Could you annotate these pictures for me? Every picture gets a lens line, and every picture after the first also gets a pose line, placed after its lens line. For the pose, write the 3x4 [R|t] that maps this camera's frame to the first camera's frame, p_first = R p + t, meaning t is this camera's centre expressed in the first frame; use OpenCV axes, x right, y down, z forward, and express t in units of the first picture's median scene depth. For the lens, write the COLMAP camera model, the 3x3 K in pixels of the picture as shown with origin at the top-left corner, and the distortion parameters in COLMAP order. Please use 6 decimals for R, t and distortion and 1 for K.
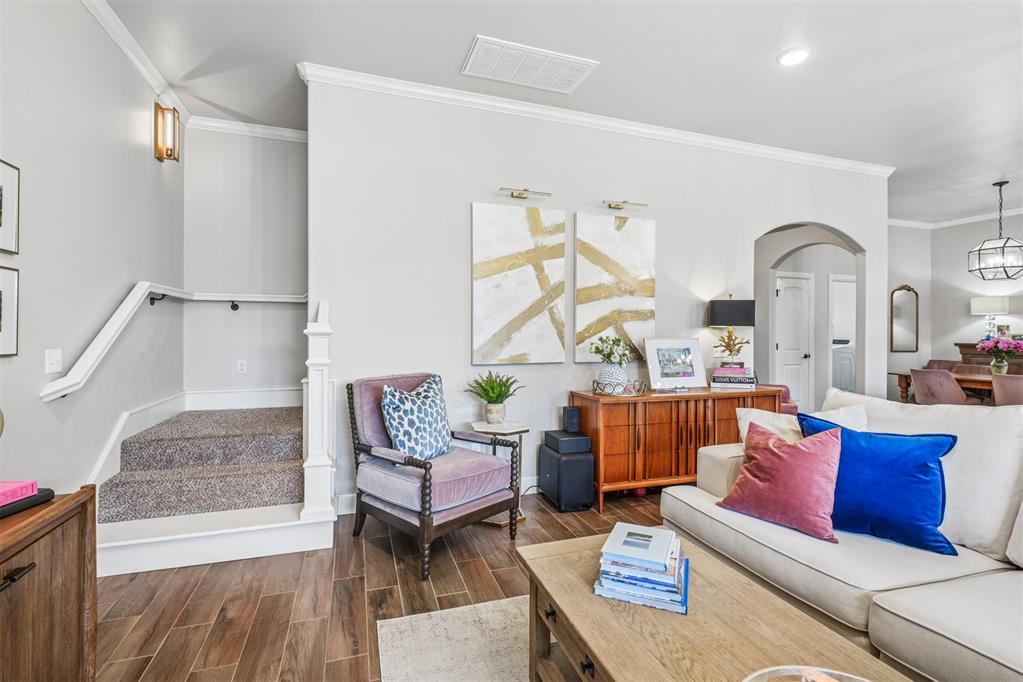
lens RADIAL K [[463.9, 0, 512.2], [0, 463.9, 337.4], [0, 0, 1]] dist [0.002247, 0.000250]
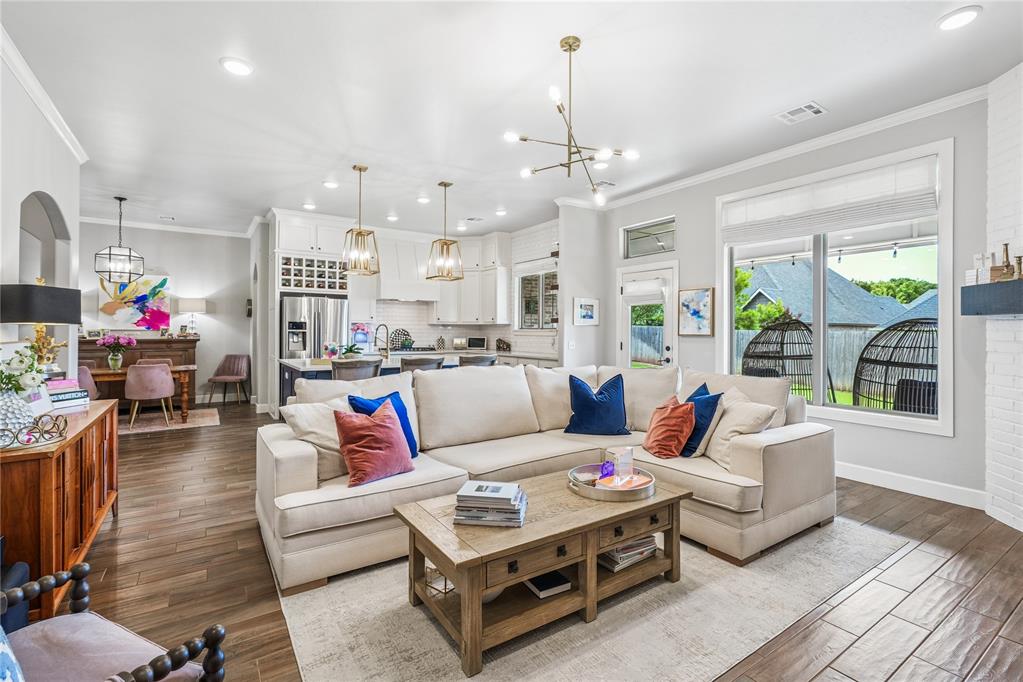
lens RADIAL K [[474.0, 0, 515.0], [0, 474.0, 328.2], [0, 0, 1]] dist [-0.000388, -0.000257]
pose [[-0.260097, 0.001553, 0.965581, -0.468703], [0.000090, 0.999999, -0.001584, -0.016806], [-0.965583, -0.000325, -0.260097, 0.542516]]
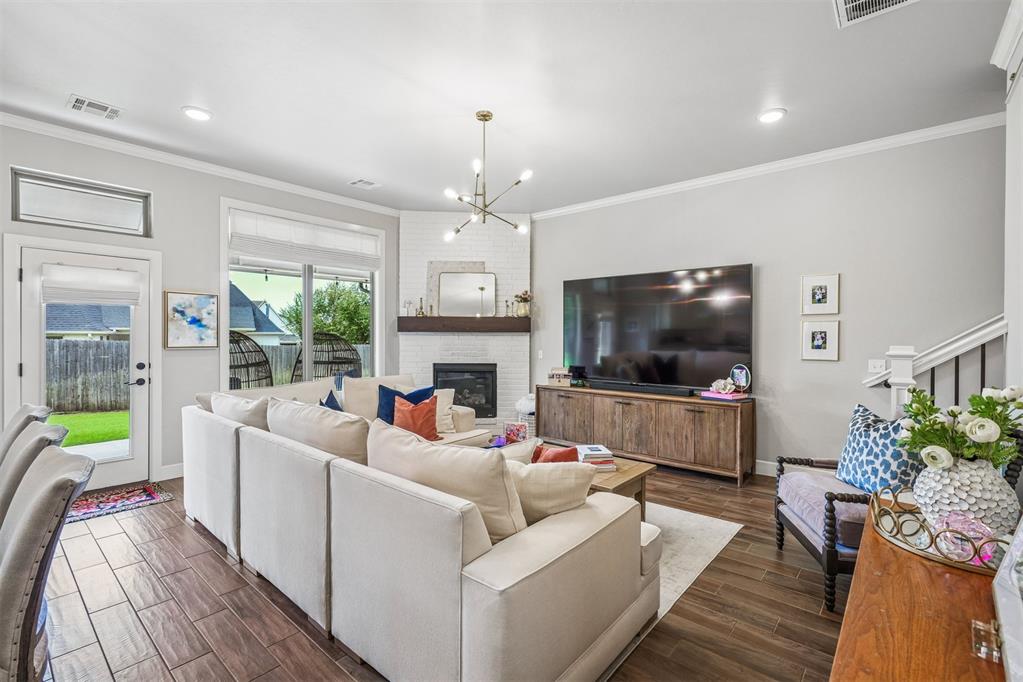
lens RADIAL K [[463.9, 0, 512.2], [0, 463.9, 337.4], [0, 0, 1]] dist [0.002247, 0.000250]
pose [[-0.854637, -0.001754, -0.519223, 0.695917], [-0.005915, 0.999962, 0.006357, -0.035902], [0.519192, 0.008504, -0.854615, 1.096165]]
